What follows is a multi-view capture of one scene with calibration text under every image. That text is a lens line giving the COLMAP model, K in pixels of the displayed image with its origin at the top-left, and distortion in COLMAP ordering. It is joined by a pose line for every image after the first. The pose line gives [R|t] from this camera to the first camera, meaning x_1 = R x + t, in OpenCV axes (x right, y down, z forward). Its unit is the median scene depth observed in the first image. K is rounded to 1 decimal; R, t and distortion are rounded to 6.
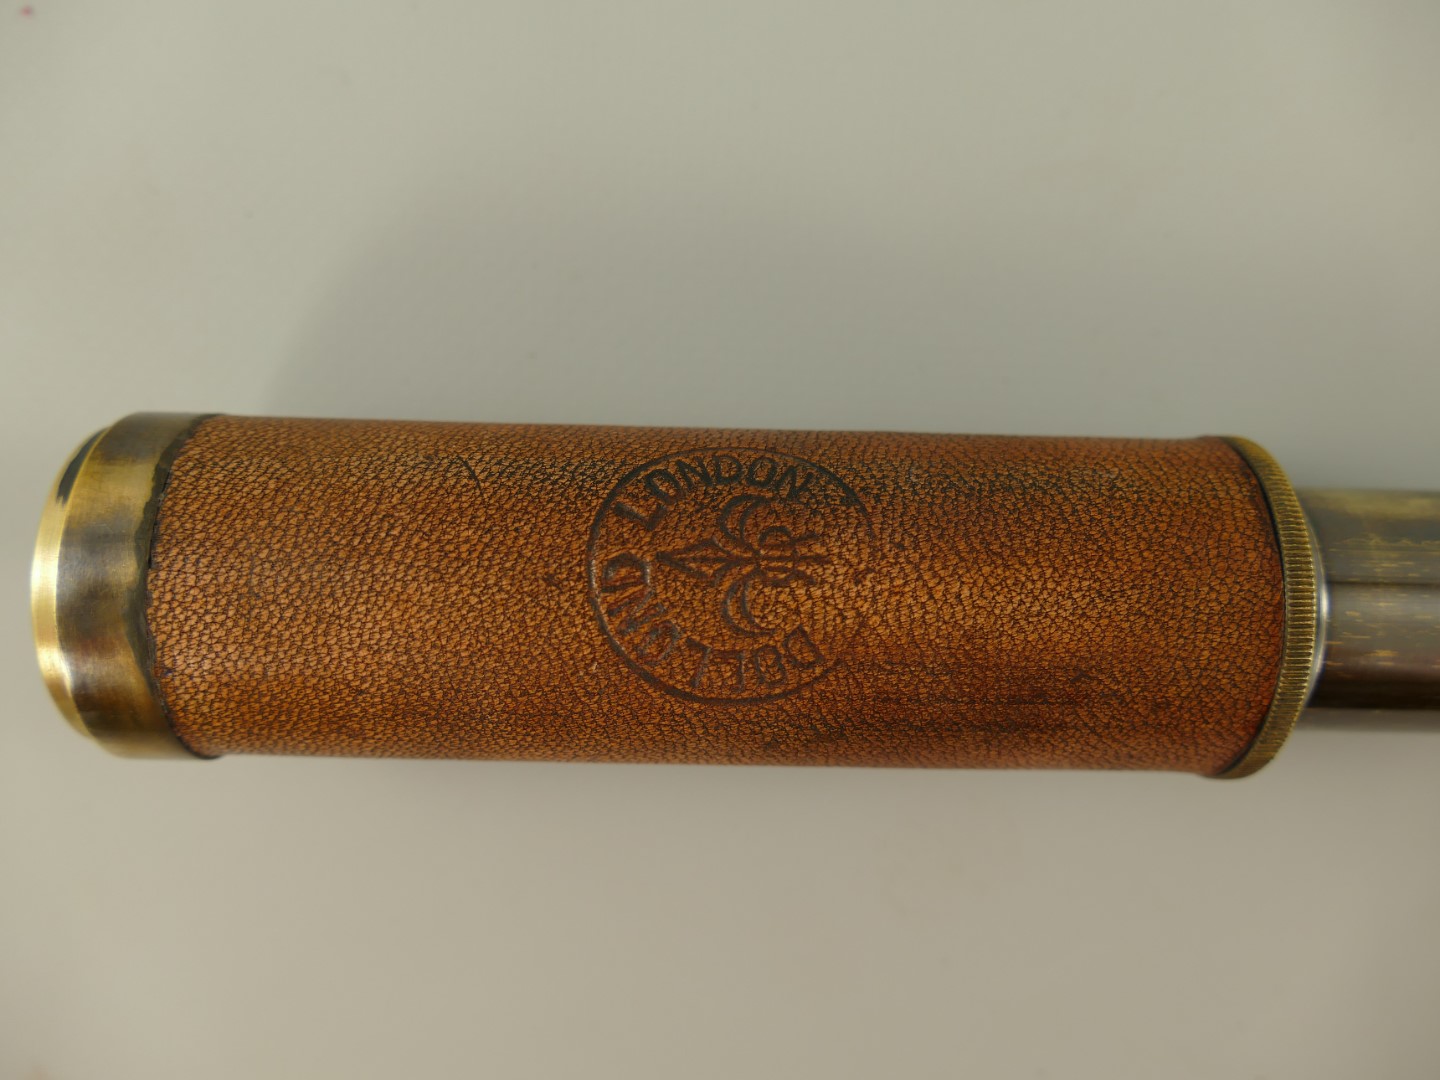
lens RADIAL K [[1112.8, 0, 720.0], [0, 1112.8, 540.0], [0, 0, 1]] dist [-0.002483, 0.001866]
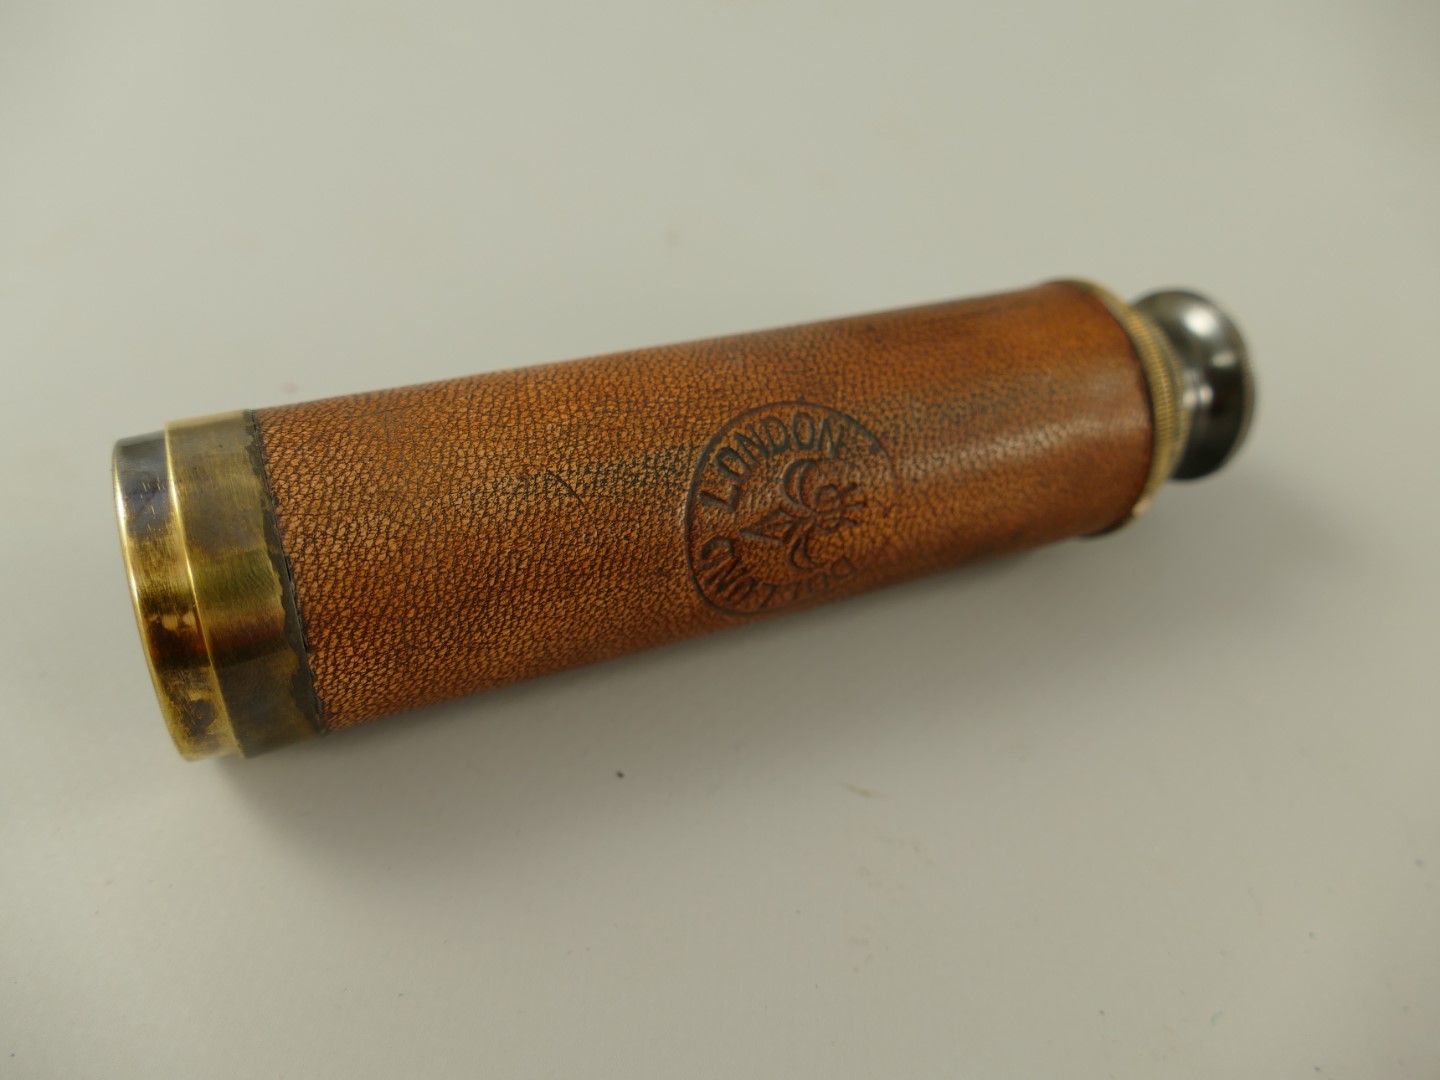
lens RADIAL K [[1112.8, 0, 720.0], [0, 1112.8, 540.0], [0, 0, 1]] dist [-0.002483, 0.001866]
pose [[0.921575, -0.212641, 0.324782, -0.464489], [0.002062, 0.839305, 0.543658, -0.625320], [-0.388195, -0.500351, 0.773920, 0.085319]]
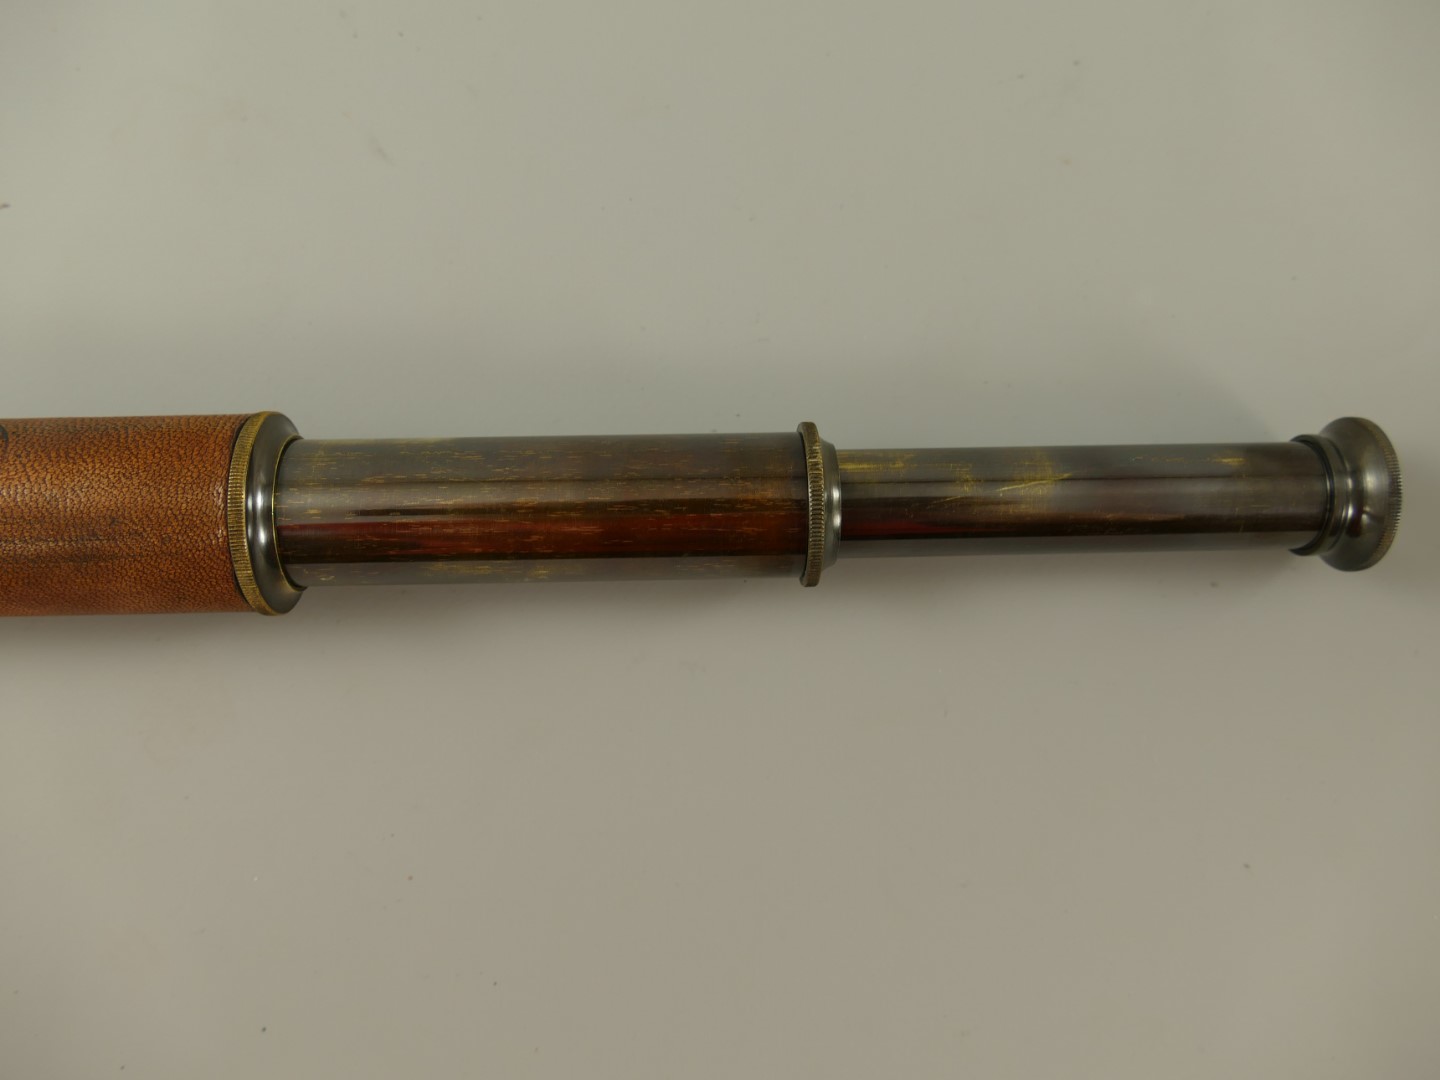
lens RADIAL K [[1112.8, 0, 720.0], [0, 1112.8, 540.0], [0, 0, 1]] dist [-0.002483, 0.001866]
pose [[0.998822, -0.048158, -0.006019, 1.324644], [0.044895, 0.963935, -0.262325, 0.672745], [0.018435, 0.261745, 0.964961, -0.702732]]
